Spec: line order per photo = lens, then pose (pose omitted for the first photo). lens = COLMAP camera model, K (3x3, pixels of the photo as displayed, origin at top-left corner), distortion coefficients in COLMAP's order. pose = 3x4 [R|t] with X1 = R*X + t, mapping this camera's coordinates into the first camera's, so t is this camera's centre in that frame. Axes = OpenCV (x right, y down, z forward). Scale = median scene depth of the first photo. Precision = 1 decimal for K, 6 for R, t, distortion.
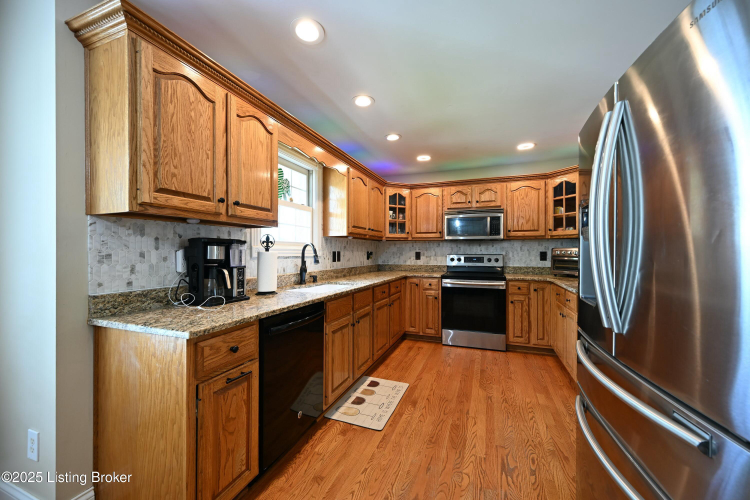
lens RADIAL K [[291.5, 0, 374.8], [0, 291.5, 252.3], [0, 0, 1]] dist [-0.001724, -0.000069]
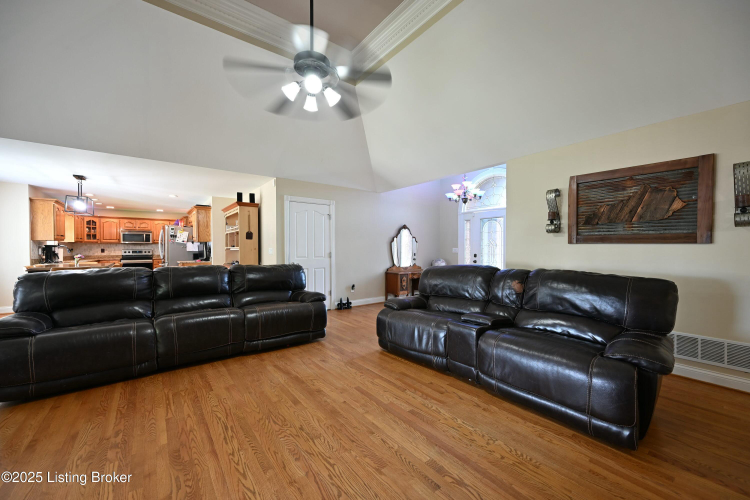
lens RADIAL K [[293.4, 0, 373.7], [0, 293.4, 252.0], [0, 0, 1]] dist [-0.000370, -0.000008]
pose [[0.523288, -0.012310, 0.852067, -0.725950], [0.003935, 0.999920, 0.012029, 0.006002], [-0.852147, -0.002942, 0.523294, -1.992093]]
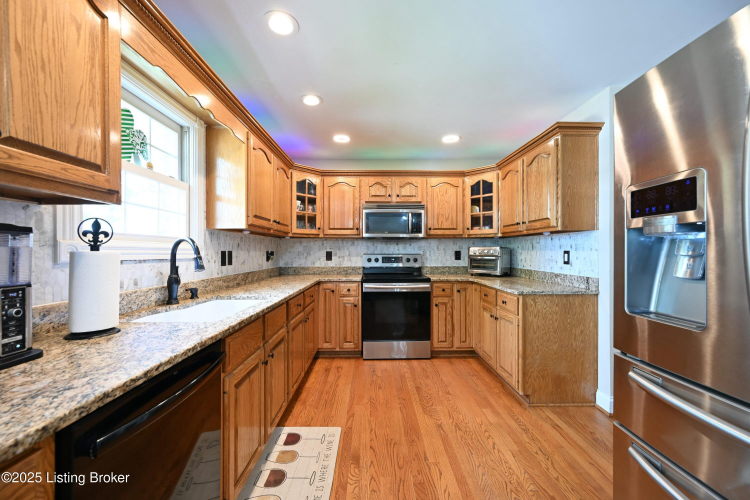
lens RADIAL K [[293.4, 0, 373.7], [0, 293.4, 252.0], [0, 0, 1]] dist [-0.000370, -0.000008]
pose [[0.928997, -0.002957, 0.370076, -0.059473], [0.002671, 0.999996, 0.001287, -0.000226], [-0.370078, -0.000207, 0.929001, 0.192437]]
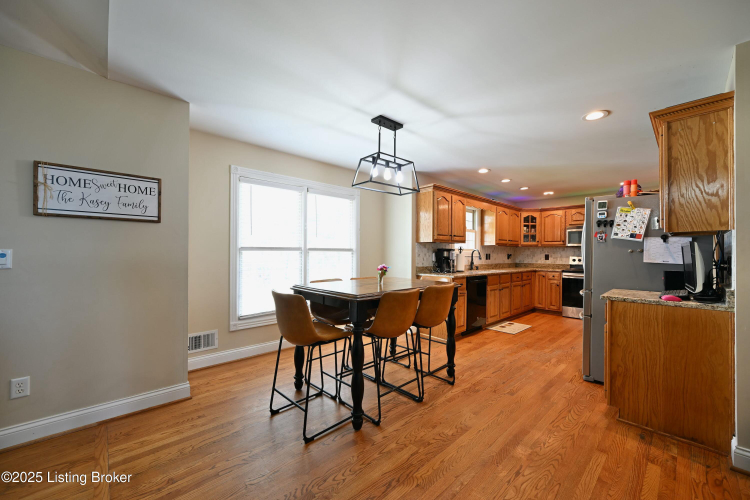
lens RADIAL K [[293.4, 0, 373.7], [0, 293.4, 252.0], [0, 0, 1]] dist [-0.000370, -0.000008]
pose [[0.898647, 0.005294, -0.438640, 0.020060], [-0.008300, 0.999953, -0.004936, 0.001106], [0.438594, 0.008076, 0.898649, -0.802992]]
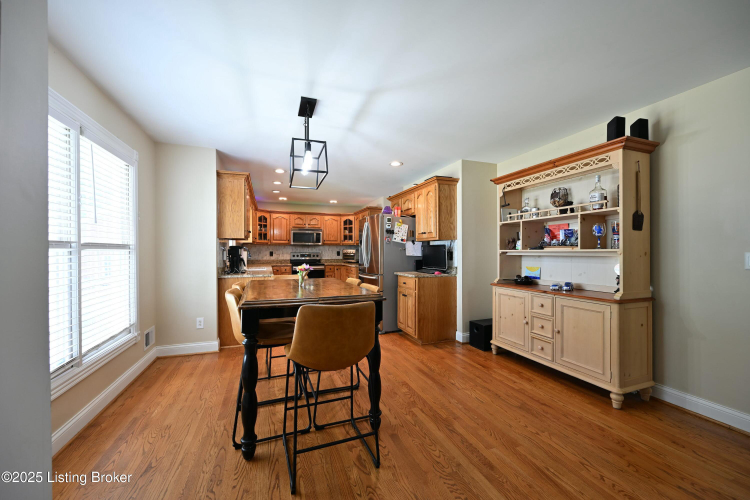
lens RADIAL K [[293.4, 0, 373.7], [0, 293.4, 252.0], [0, 0, 1]] dist [-0.000370, -0.000008]
pose [[0.753979, -0.001963, 0.656896, -0.604176], [0.001465, 0.999998, 0.001306, 0.000940], [-0.656897, -0.000022, 0.753980, -0.728567]]
